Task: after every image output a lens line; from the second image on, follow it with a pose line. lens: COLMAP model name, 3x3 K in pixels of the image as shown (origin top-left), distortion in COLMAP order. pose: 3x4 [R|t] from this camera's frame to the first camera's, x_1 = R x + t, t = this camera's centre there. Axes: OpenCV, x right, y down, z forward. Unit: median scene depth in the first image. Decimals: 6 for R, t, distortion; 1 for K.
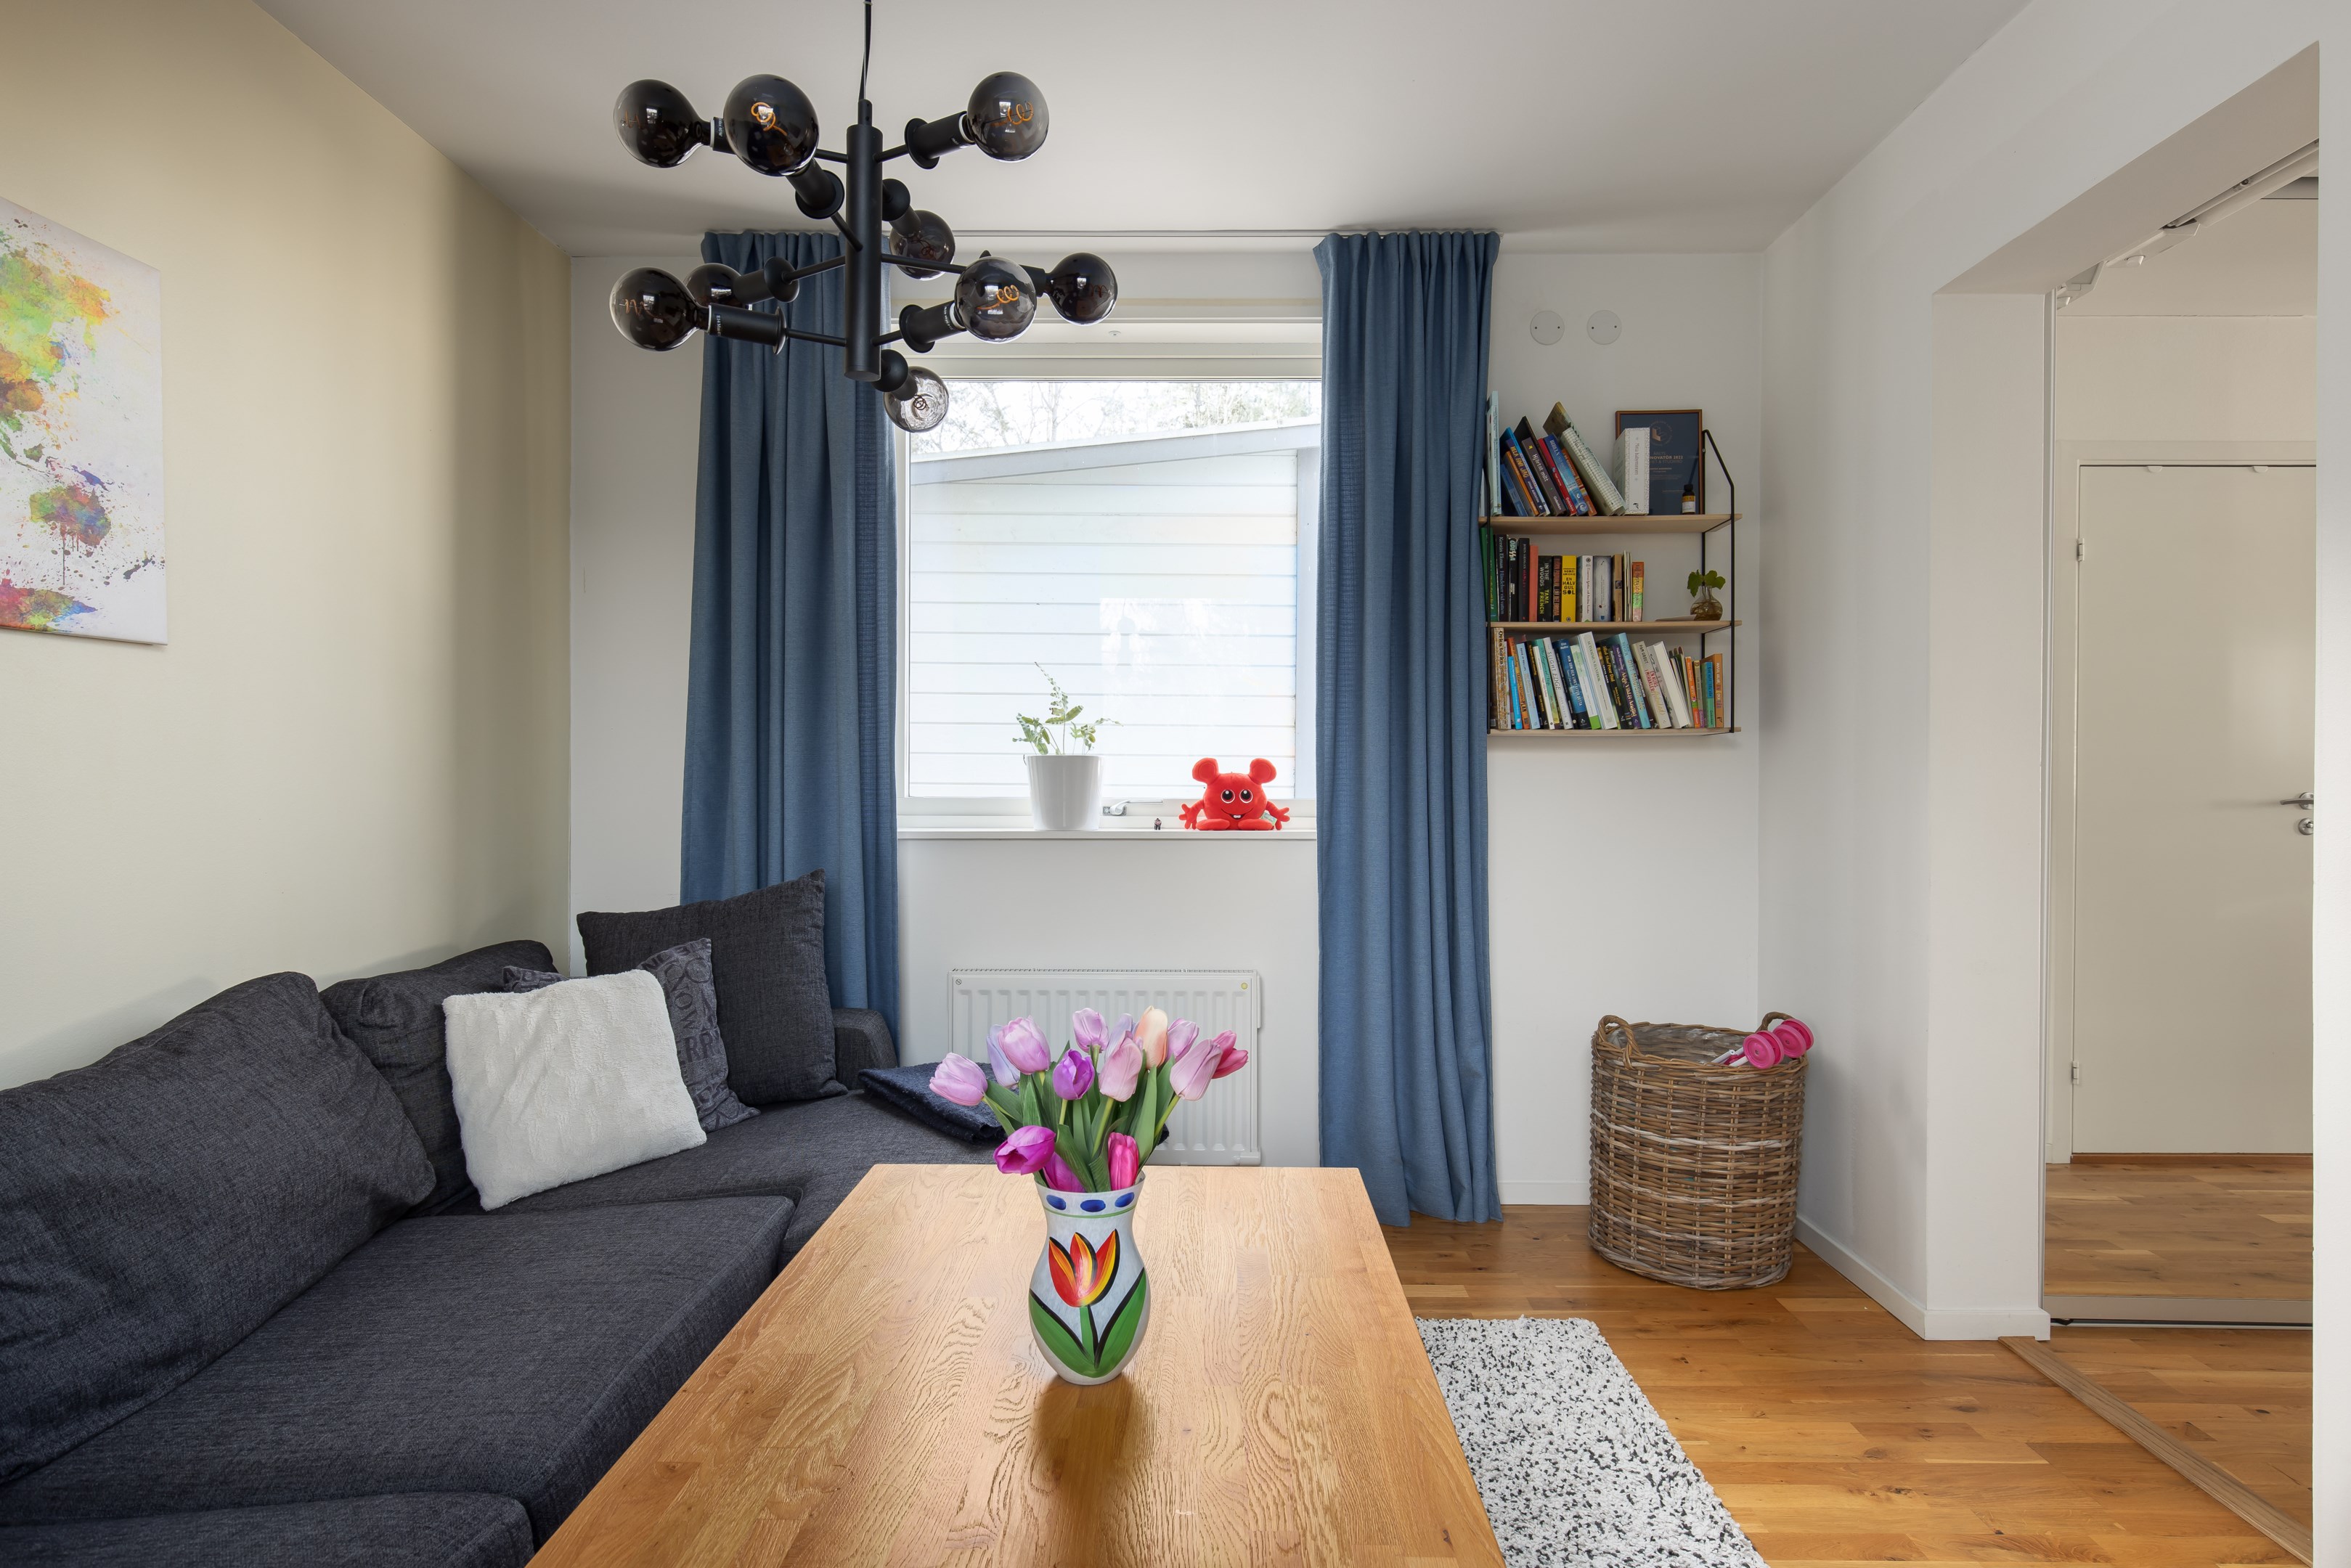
lens RADIAL K [[1319.5, 0, 1176.4], [0, 1319.5, 778.3], [0, 0, 1]] dist [0.006203, -0.001271]
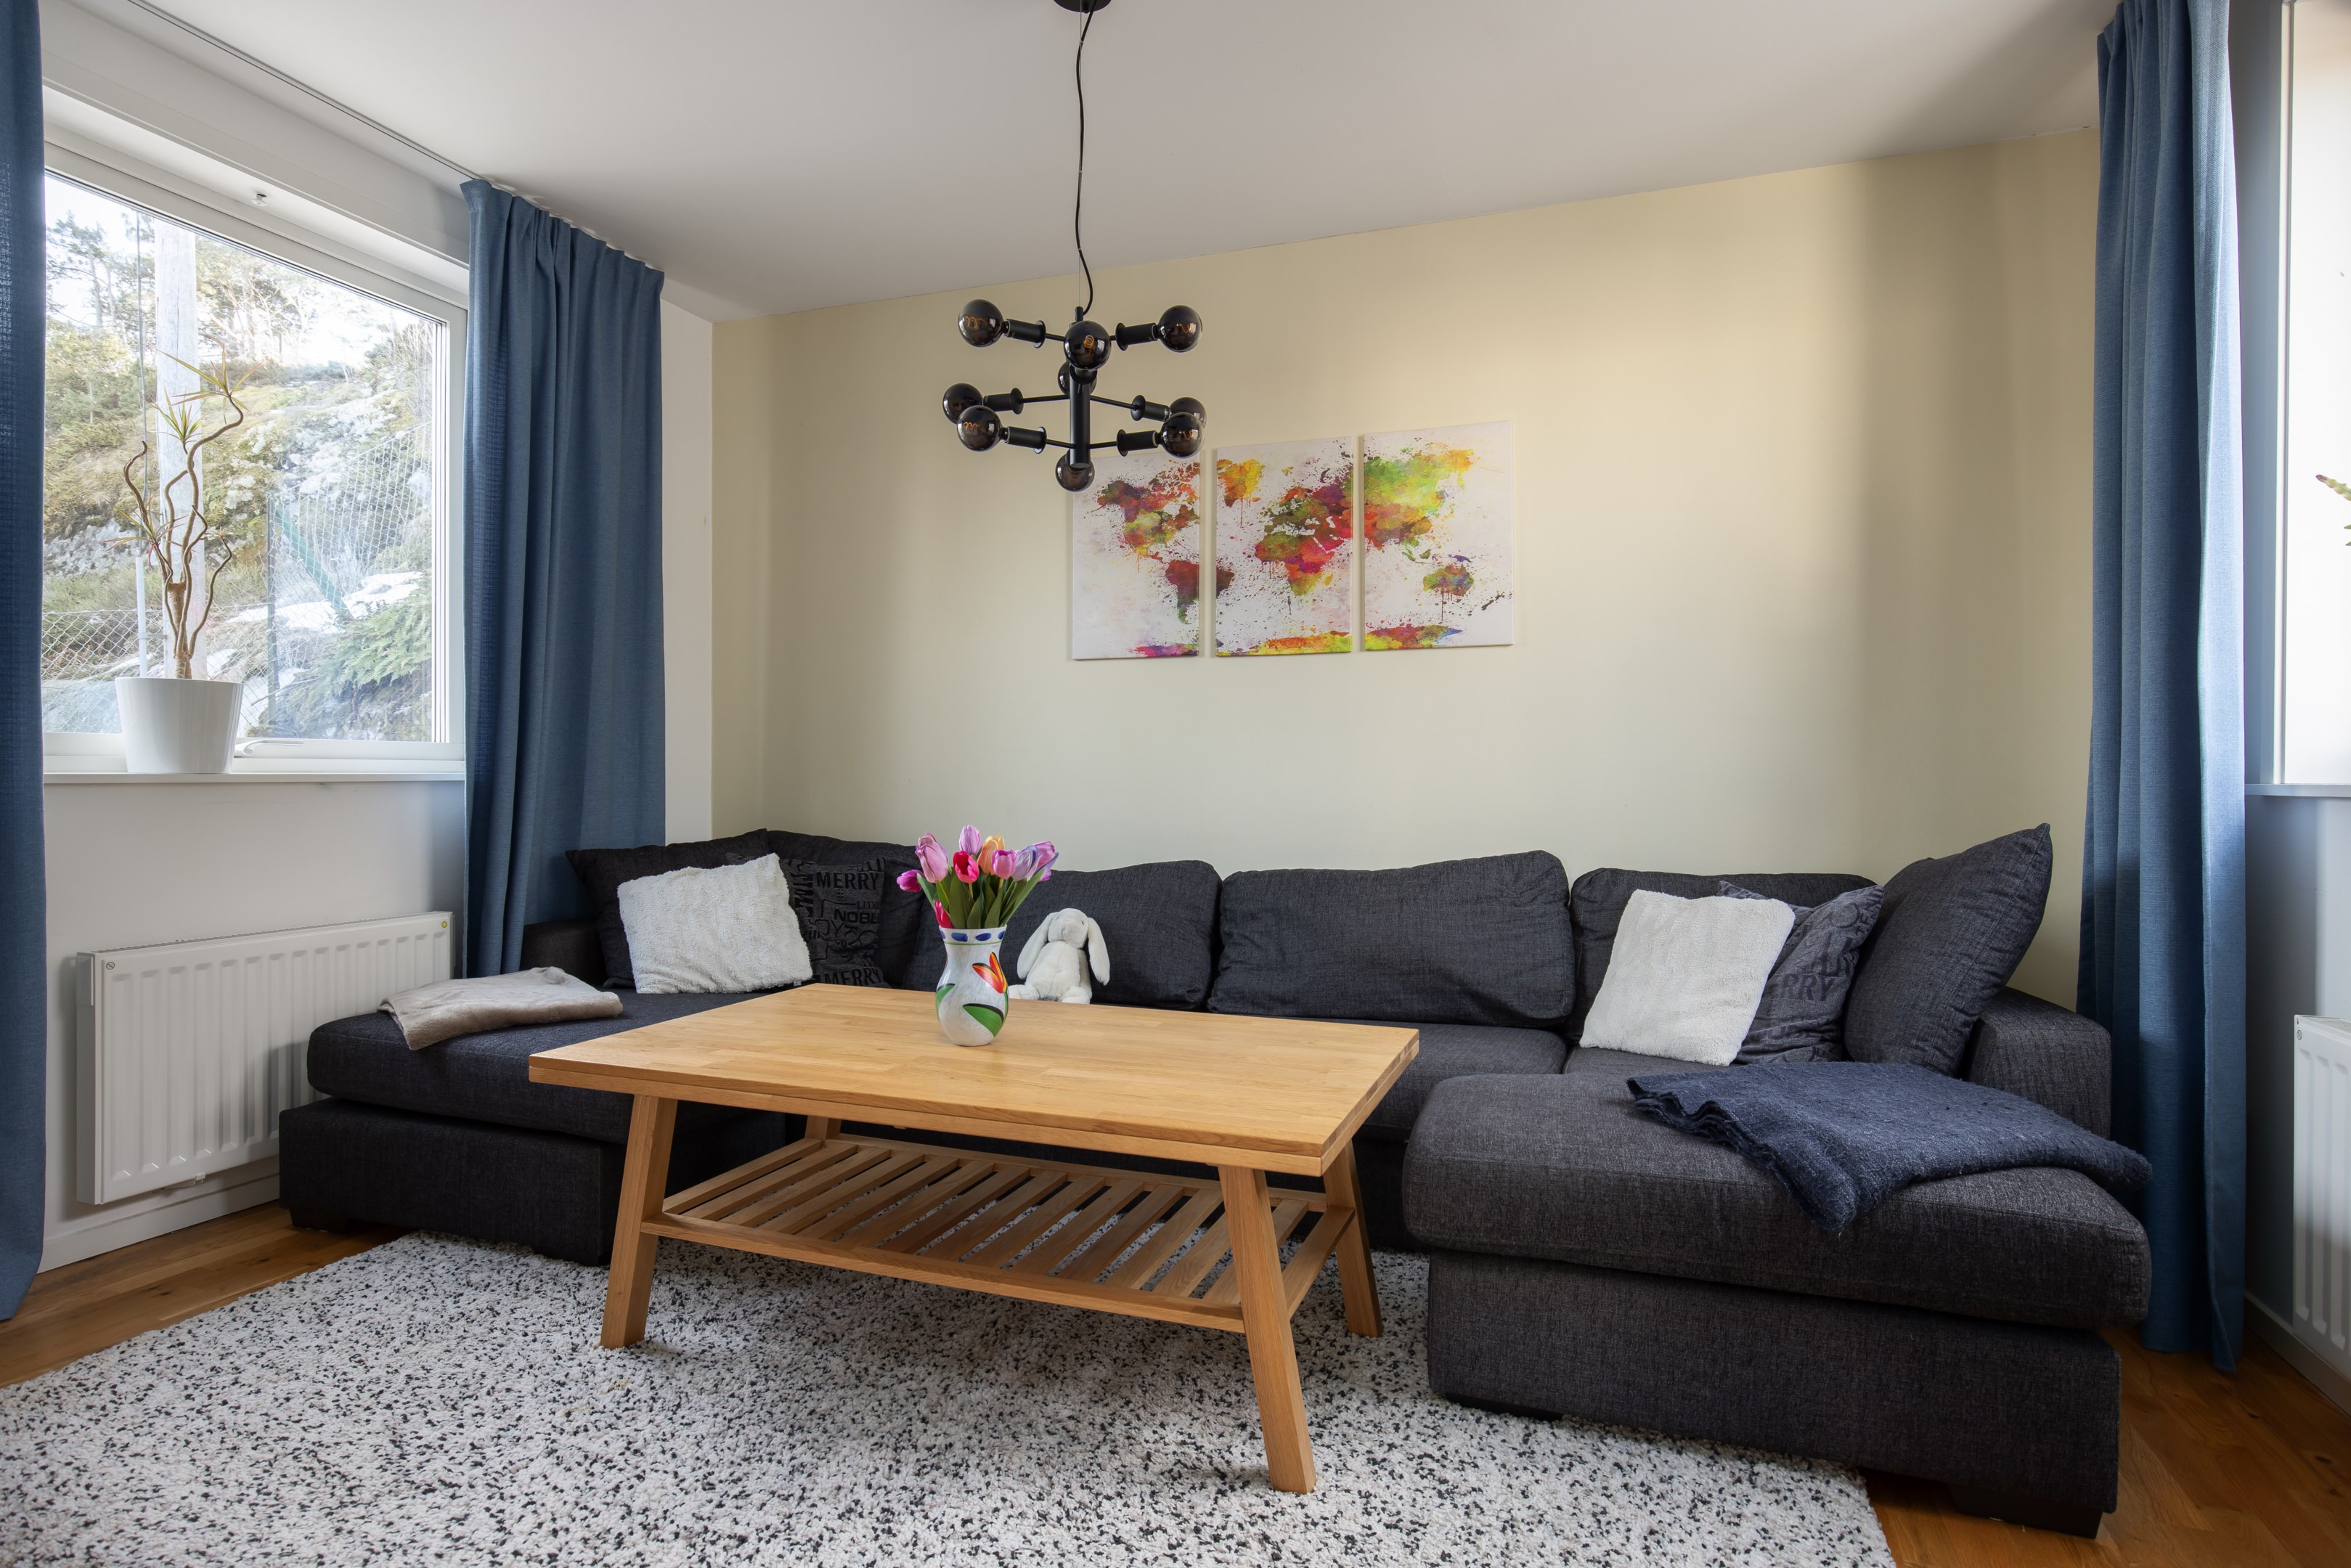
lens RADIAL K [[1319.5, 0, 1171.8], [0, 1319.5, 775.7], [0, 0, 1]] dist [0.006203, -0.001271]
pose [[-0.326522, -0.001042, -0.945189, 1.034186], [-0.013186, 0.999907, 0.003452, 0.069639], [0.945098, 0.013590, -0.326505, 1.255836]]
